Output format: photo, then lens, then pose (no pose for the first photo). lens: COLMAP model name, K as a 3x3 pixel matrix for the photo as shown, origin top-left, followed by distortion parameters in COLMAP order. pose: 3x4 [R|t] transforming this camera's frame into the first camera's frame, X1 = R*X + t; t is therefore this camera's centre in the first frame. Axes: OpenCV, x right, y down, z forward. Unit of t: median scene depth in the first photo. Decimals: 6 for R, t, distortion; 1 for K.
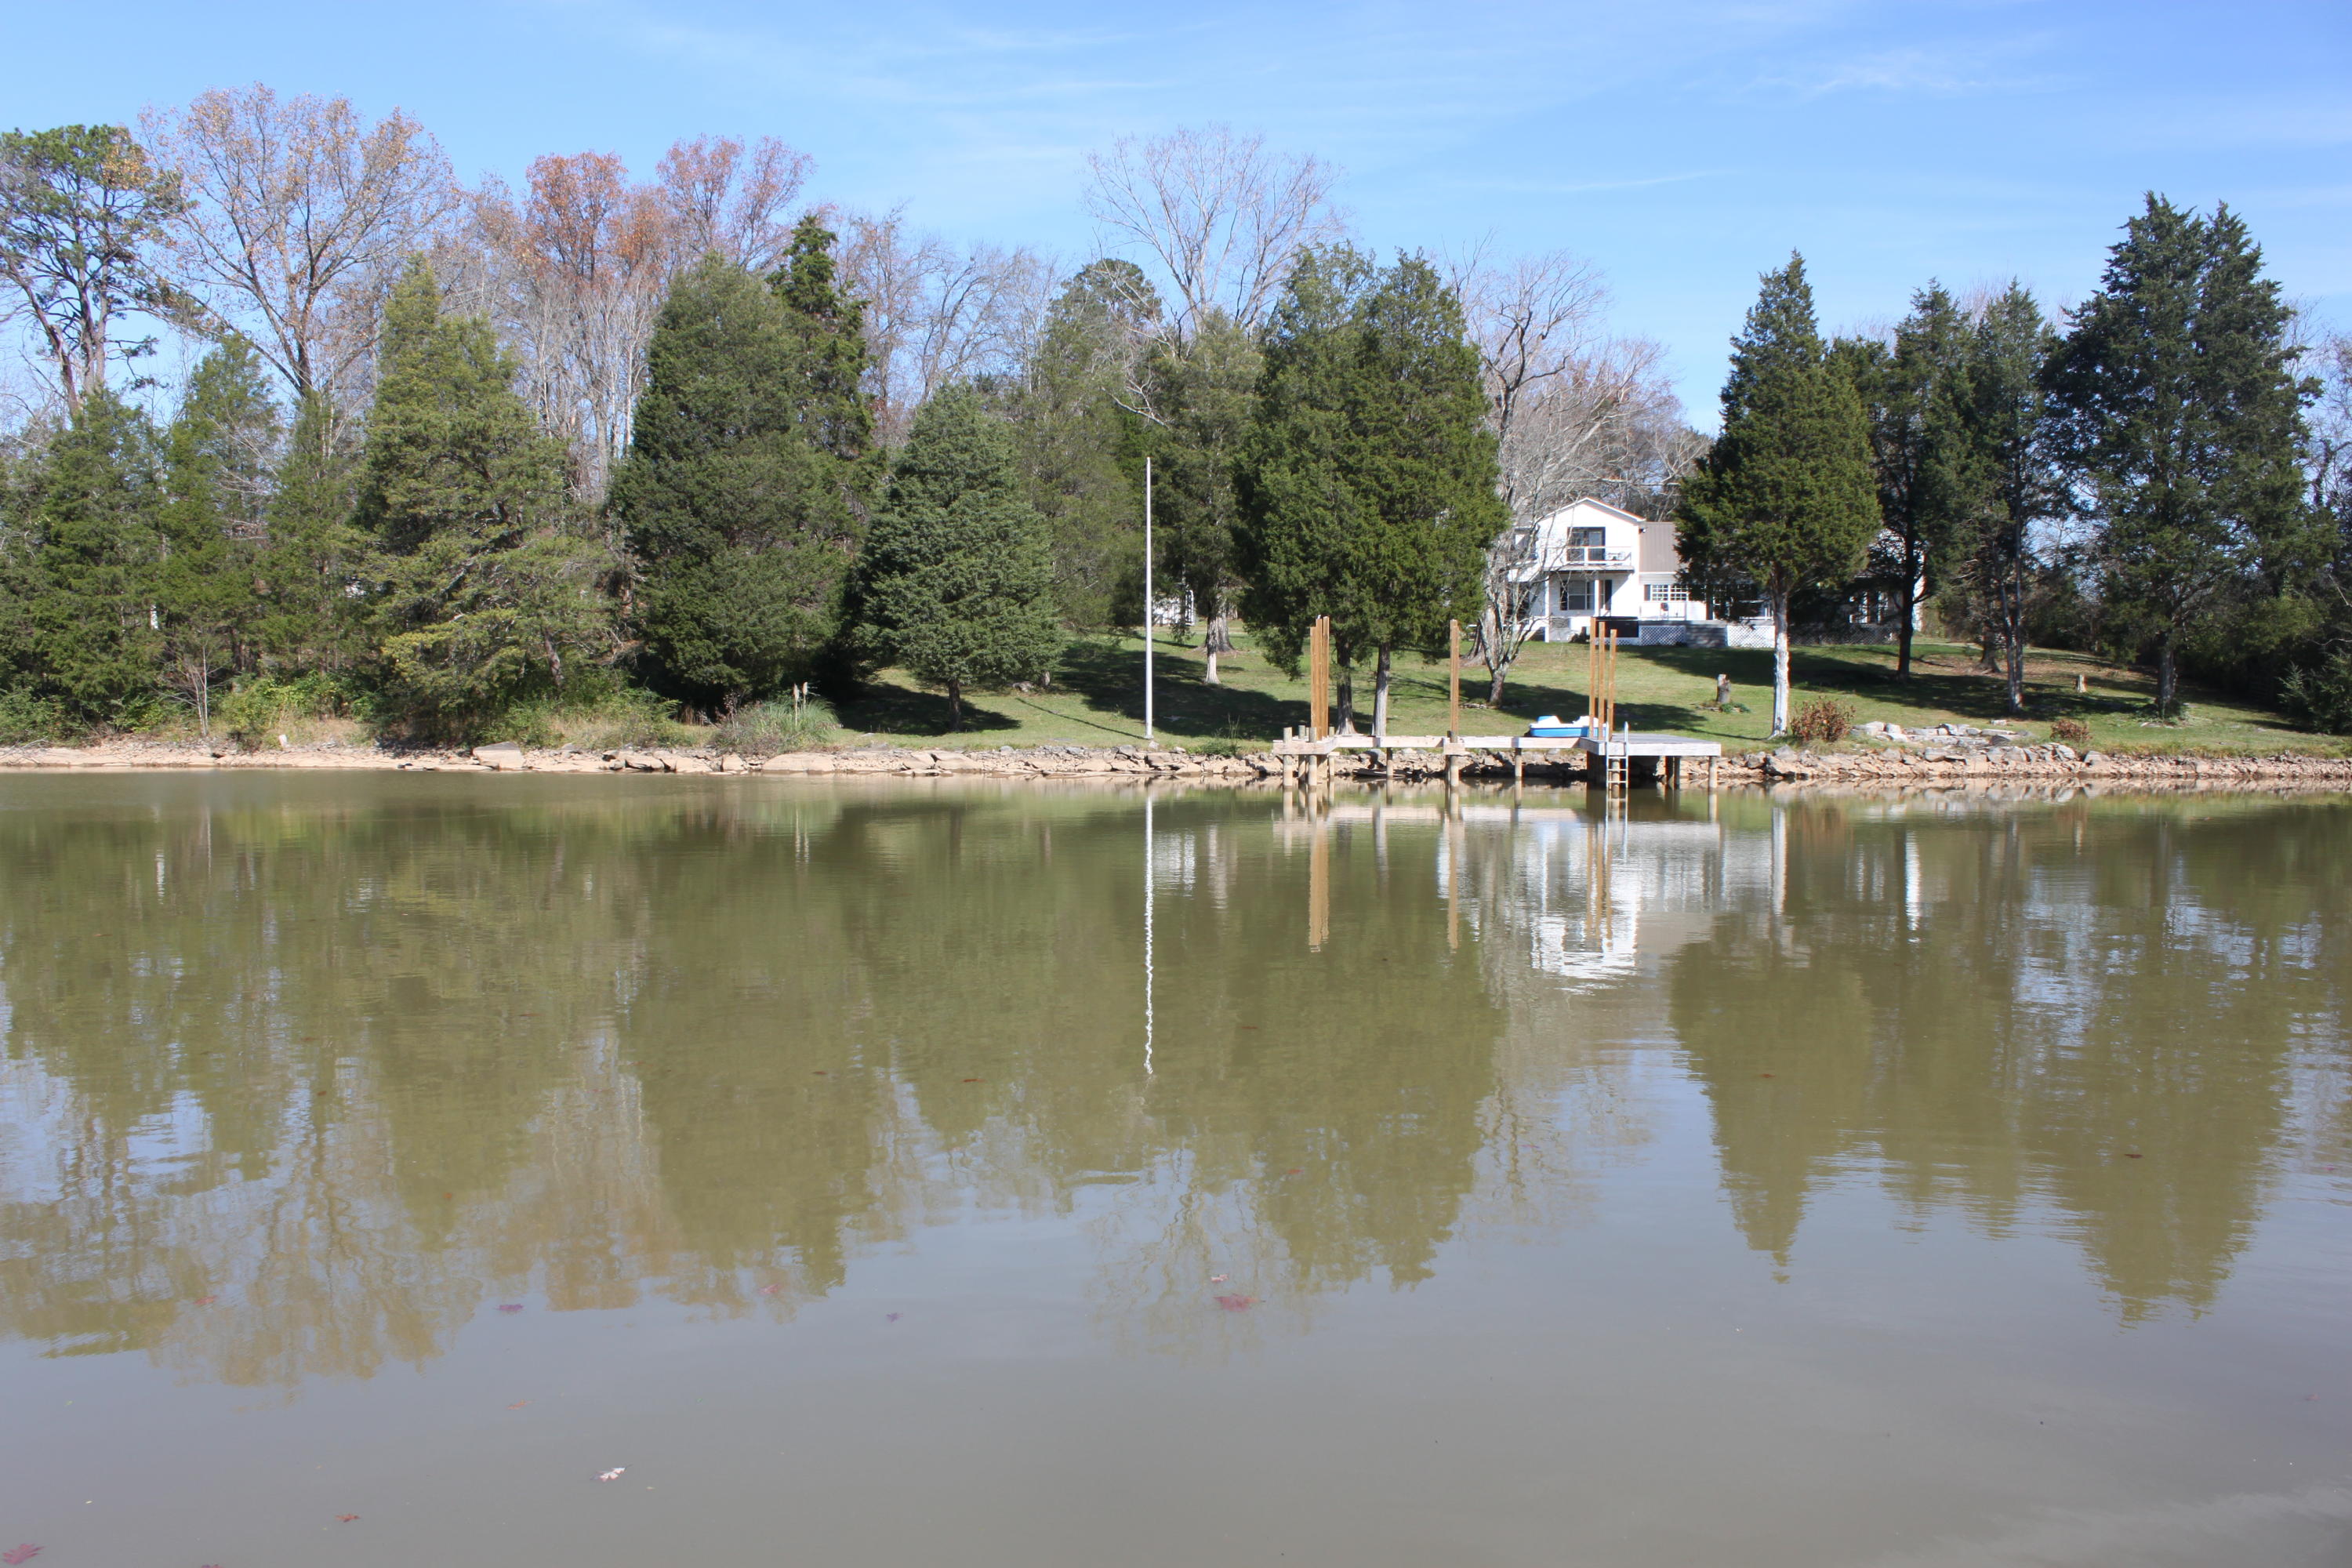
lens RADIAL K [[1940.1, 0, 1169.8], [0, 1940.1, 809.8], [0, 0, 1]] dist [-0.157002, 0.132418]
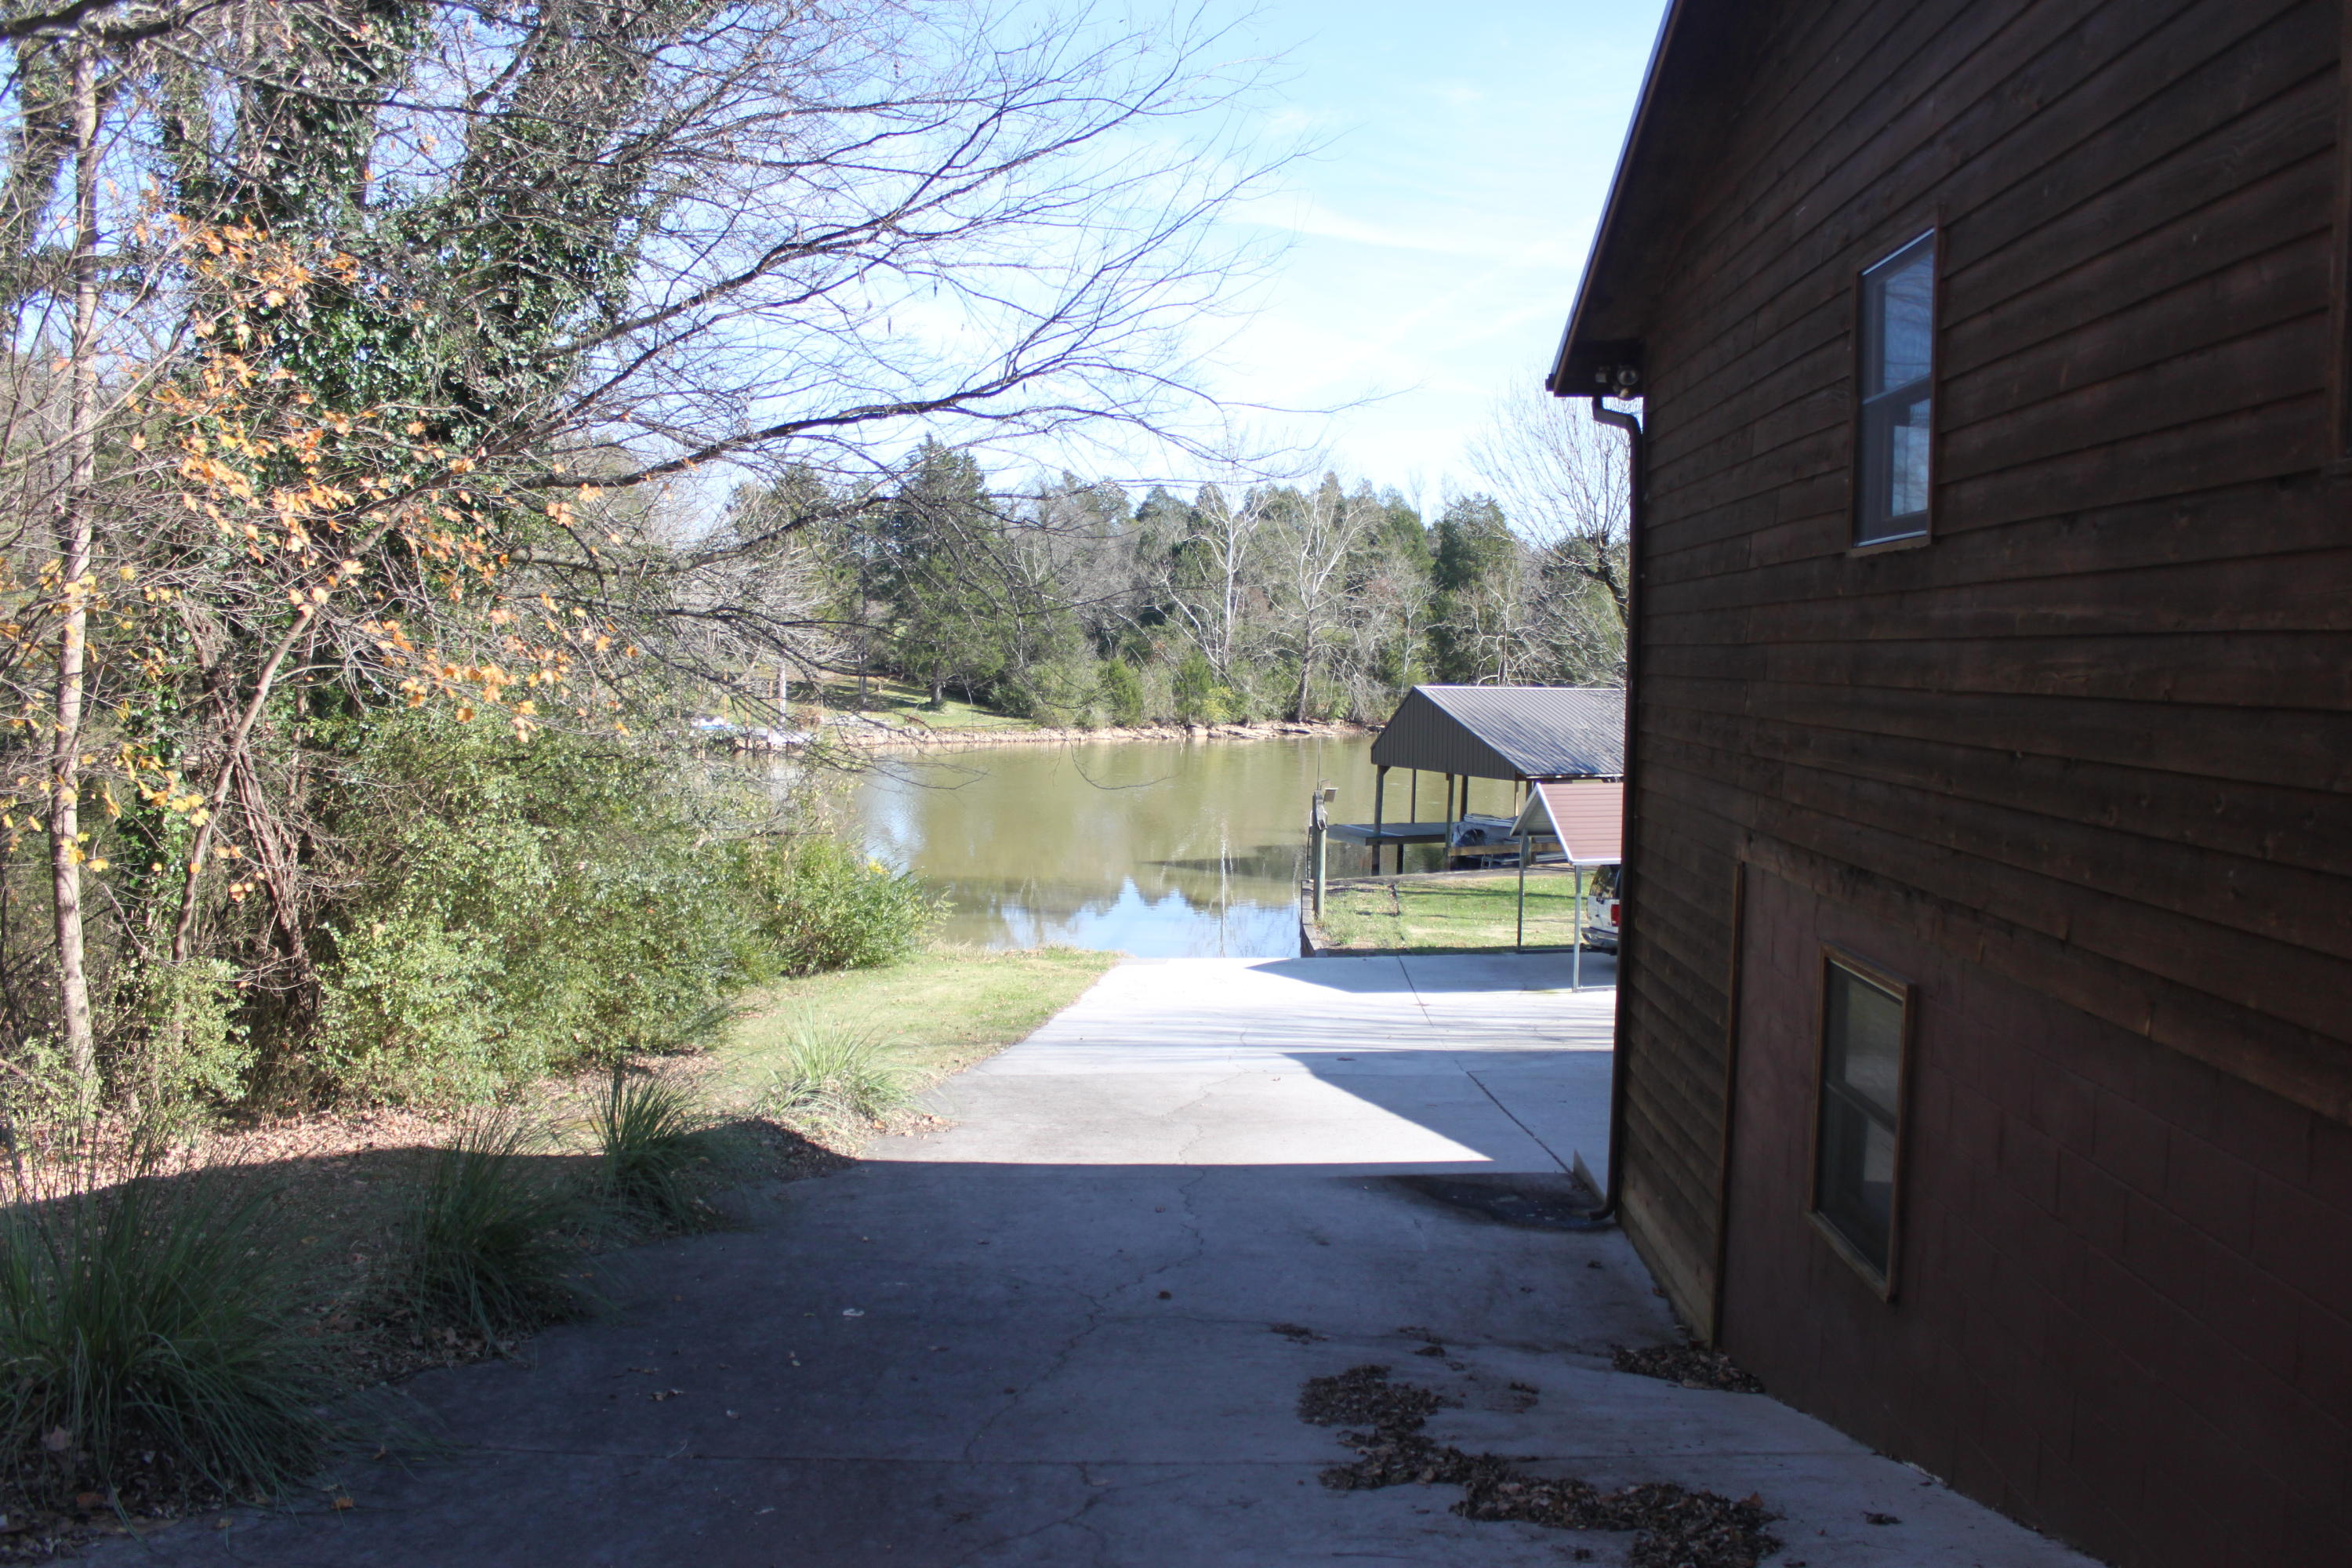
lens RADIAL K [[1940.1, 0, 1188.4], [0, 1940.1, 779.5], [0, 0, 1]] dist [-0.157002, 0.132418]
pose [[0.714315, -0.032948, 0.699048, -0.676154], [0.020372, 0.999447, 0.026290, -0.024821], [-0.699528, -0.004539, 0.714591, -0.595889]]
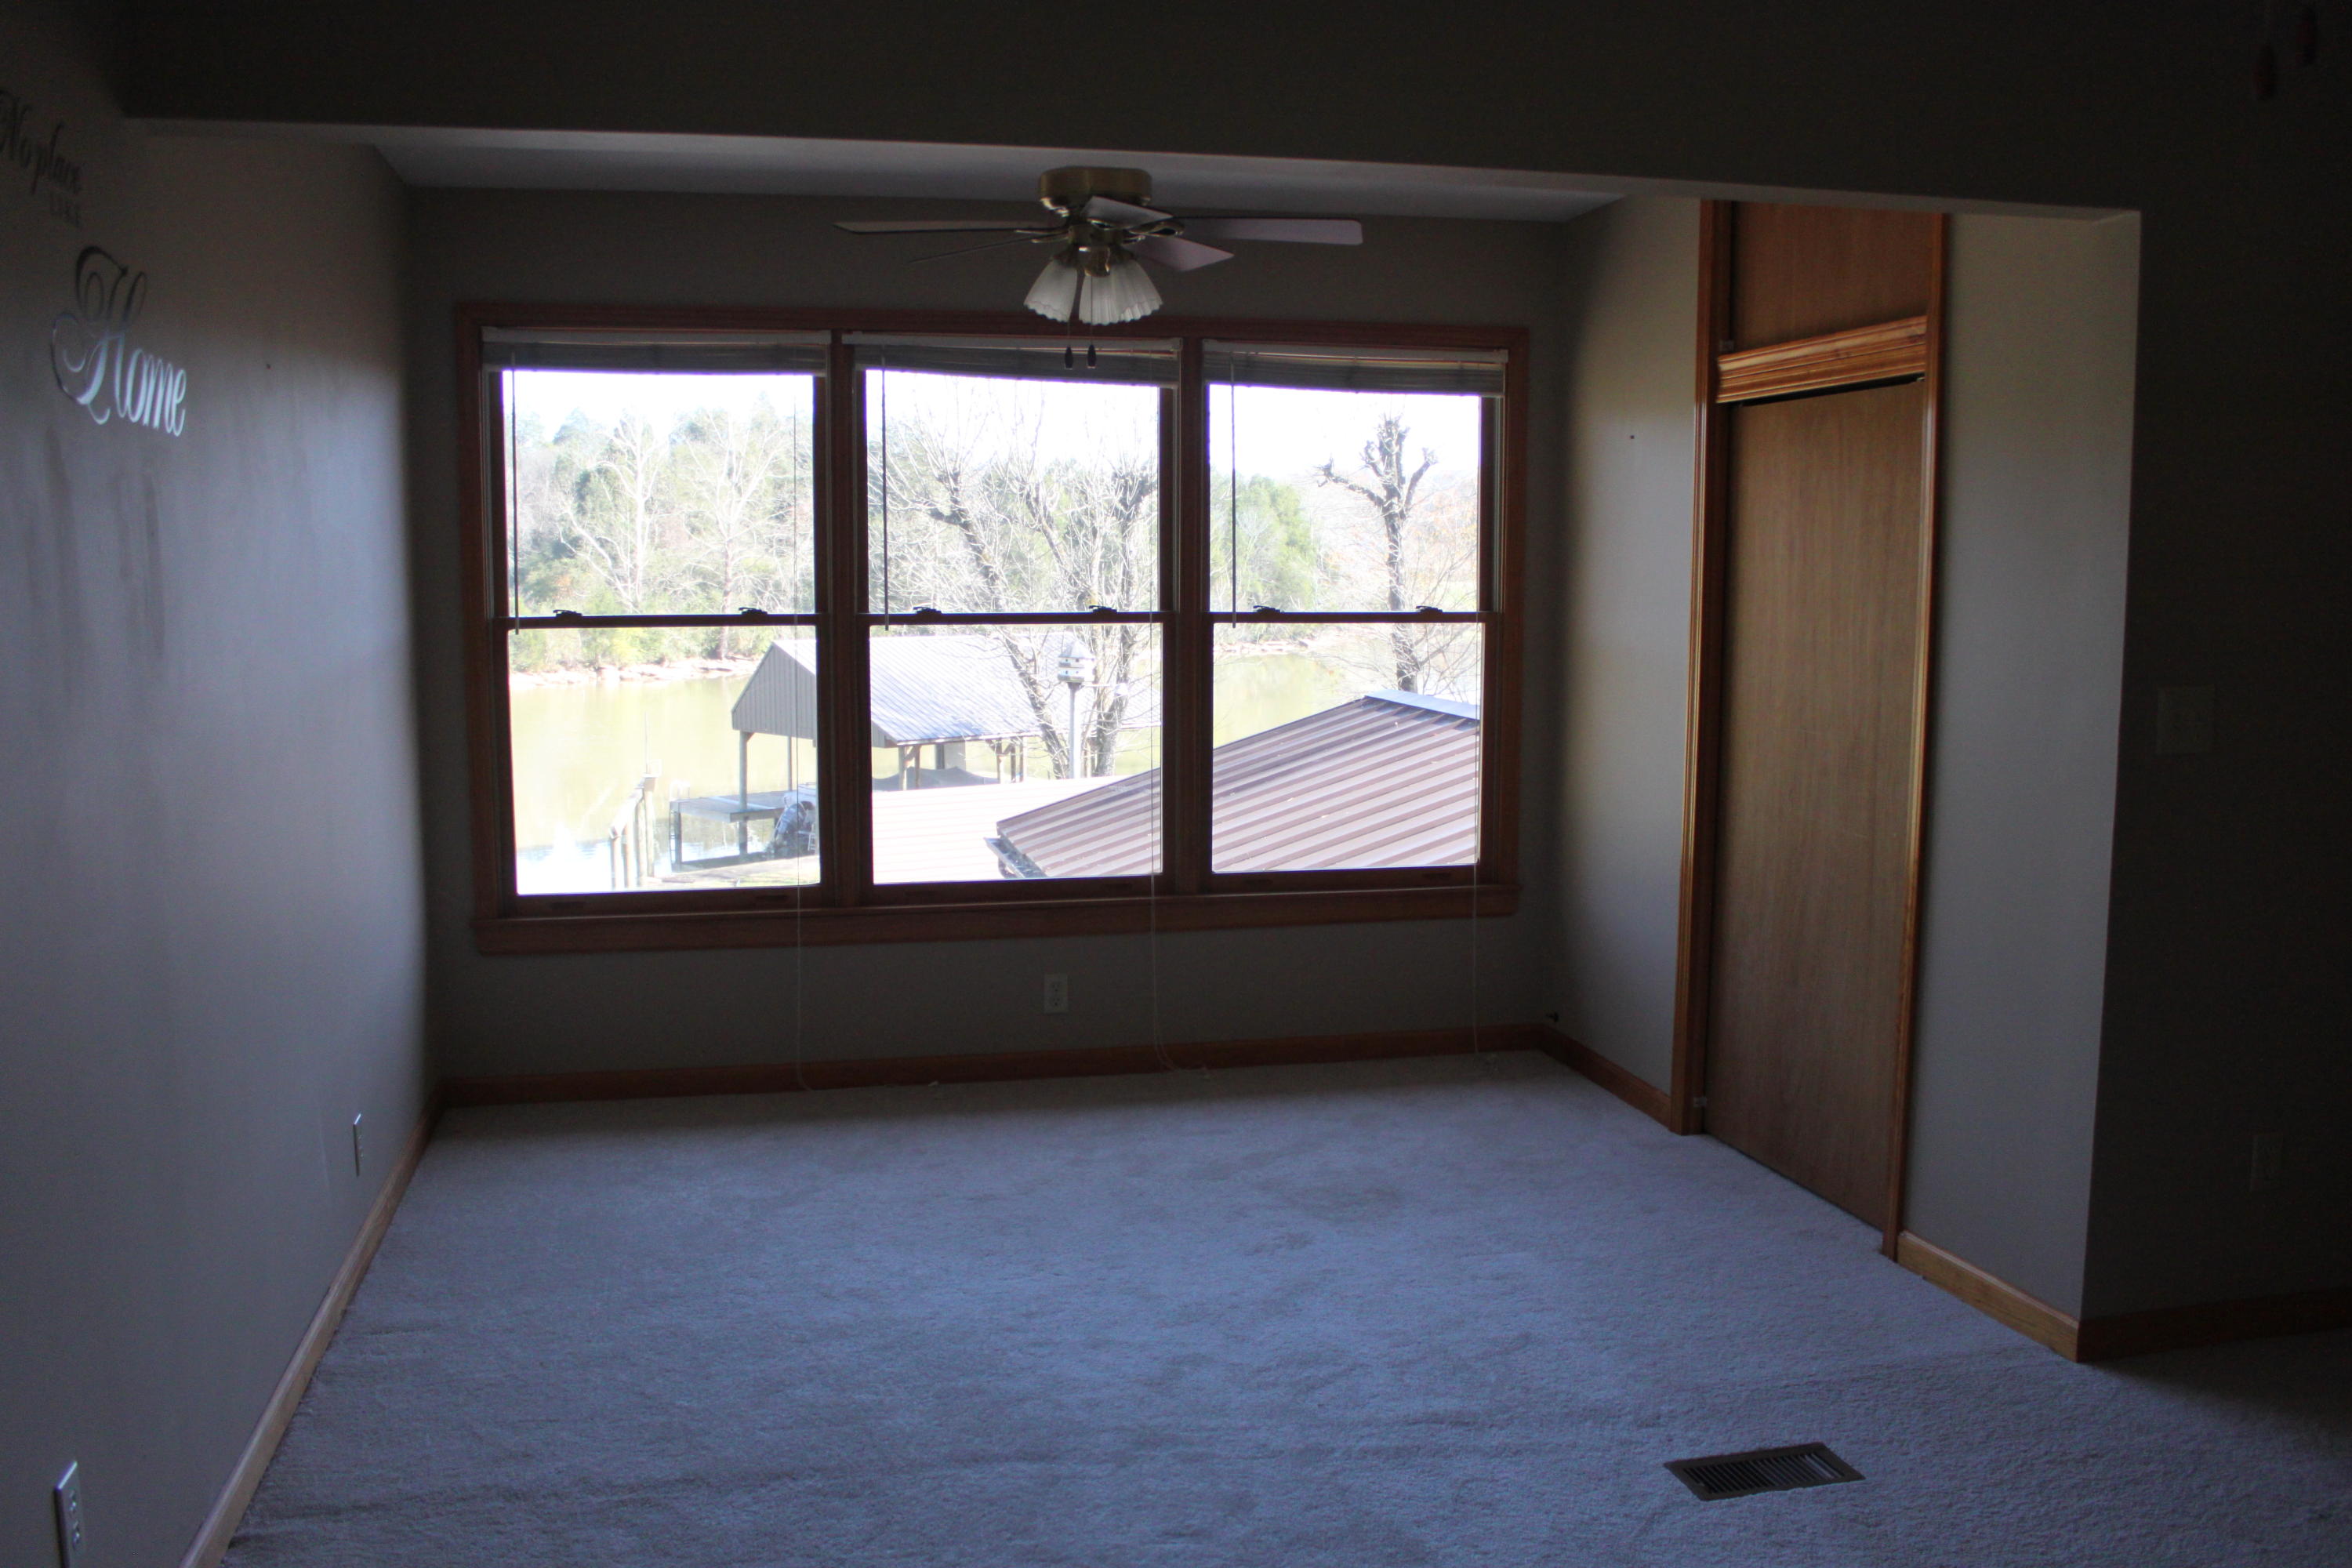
lens RADIAL K [[1940.1, 0, 1164.6], [0, 1940.1, 807.4], [0, 0, 1]] dist [-0.157002, 0.132418]
pose [[0.507781, -0.100818, 0.855567, -0.579939], [0.043731, 0.994865, 0.091278, -0.038833], [-0.860376, -0.008935, 0.509582, -0.569474]]
